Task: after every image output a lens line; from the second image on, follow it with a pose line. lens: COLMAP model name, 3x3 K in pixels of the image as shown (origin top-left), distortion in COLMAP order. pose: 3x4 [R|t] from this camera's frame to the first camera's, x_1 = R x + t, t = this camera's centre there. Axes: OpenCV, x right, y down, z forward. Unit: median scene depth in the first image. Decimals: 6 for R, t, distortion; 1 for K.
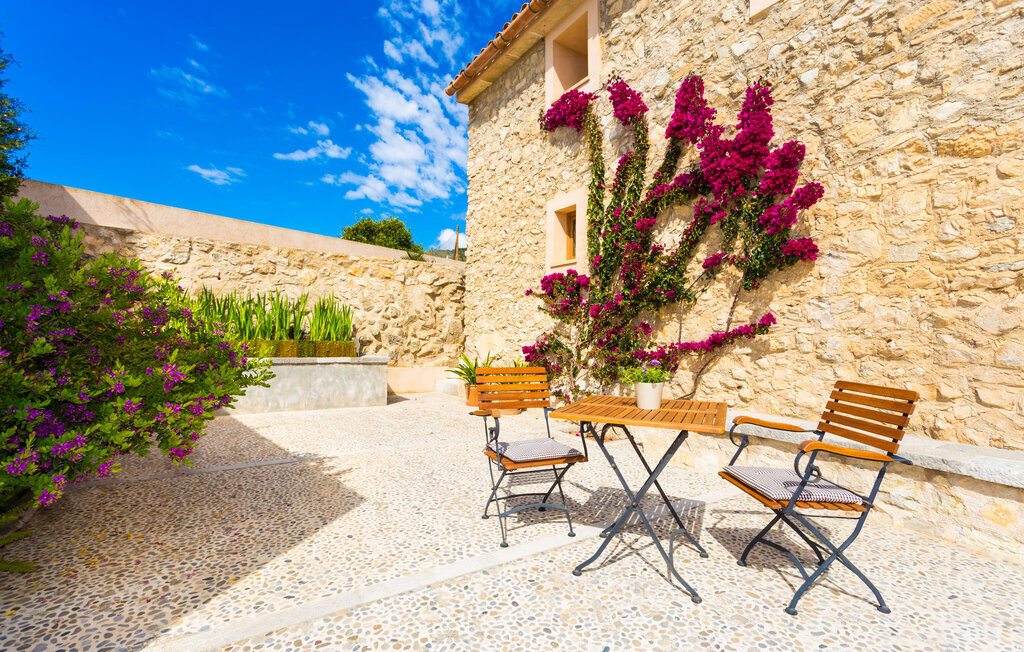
lens RADIAL K [[493.7, 0, 518.2], [0, 493.7, 336.6], [0, 0, 1]] dist [0.009381, -0.001031]
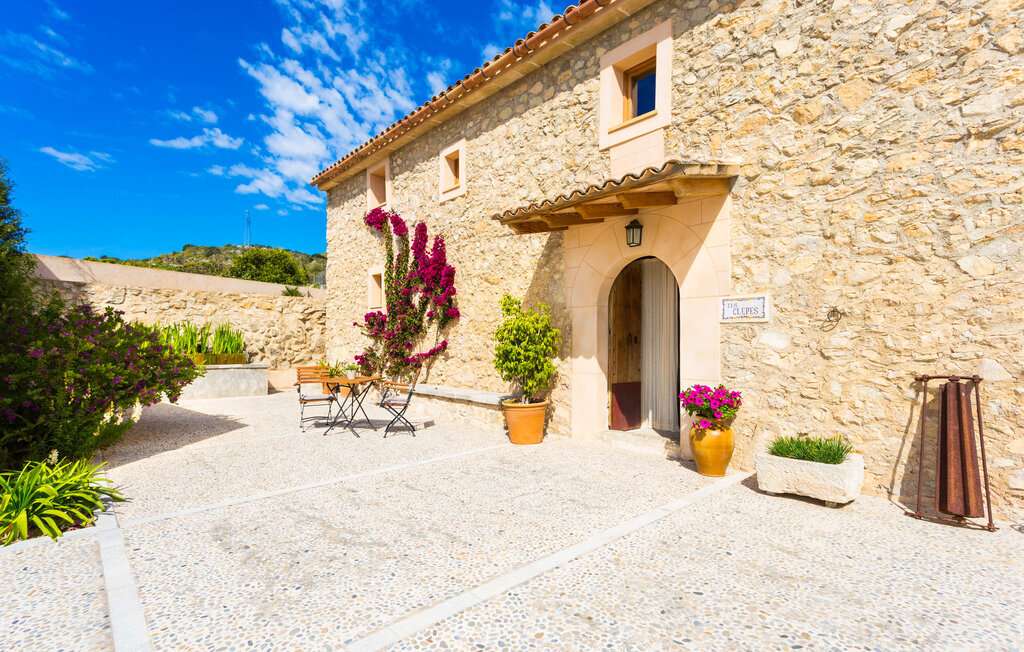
lens RADIAL K [[493.7, 0, 510.1], [0, 493.7, 337.5], [0, 0, 1]] dist [0.009381, -0.001031]
pose [[0.986502, -0.009739, 0.163458, 0.254234], [0.010730, 0.999929, -0.005179, -0.027006], [-0.163396, 0.006863, 0.986537, -0.716122]]
